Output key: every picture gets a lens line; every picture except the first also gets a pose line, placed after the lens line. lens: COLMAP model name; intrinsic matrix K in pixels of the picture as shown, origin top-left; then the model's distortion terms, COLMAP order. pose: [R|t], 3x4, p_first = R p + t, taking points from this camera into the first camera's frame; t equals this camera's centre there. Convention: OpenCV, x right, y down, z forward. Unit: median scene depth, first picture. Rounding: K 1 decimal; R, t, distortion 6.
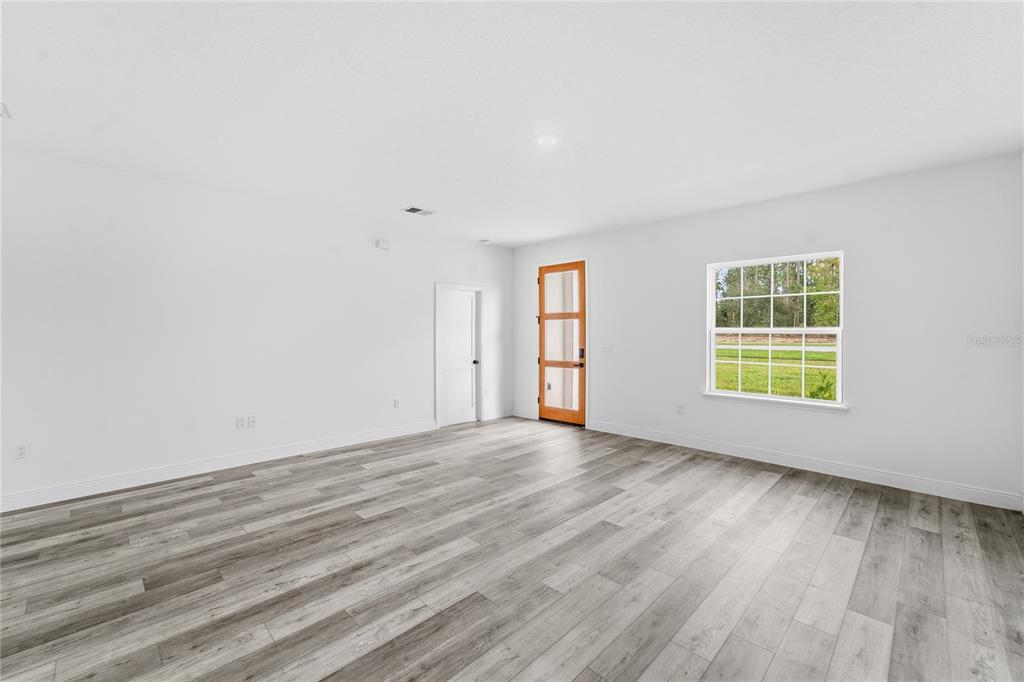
lens RADIAL K [[421.8, 0, 514.9], [0, 421.8, 344.7], [0, 0, 1]] dist [-0.001916, -0.000426]
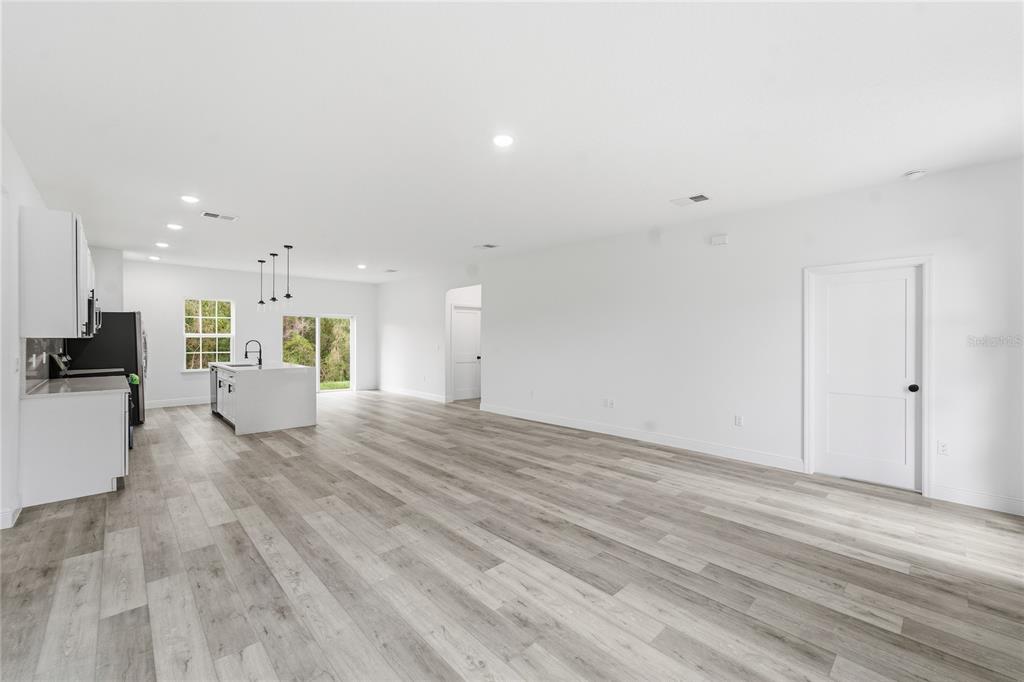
lens RADIAL K [[417.0, 0, 512.0], [0, 417.0, 341.0], [0, 0, 1]] dist [-0.009824, 0.001015]
pose [[-0.040196, 0.000694, -0.999192, 0.919015], [-0.028527, 0.999591, 0.001842, -0.013451], [0.998785, 0.028578, -0.040160, 0.934012]]
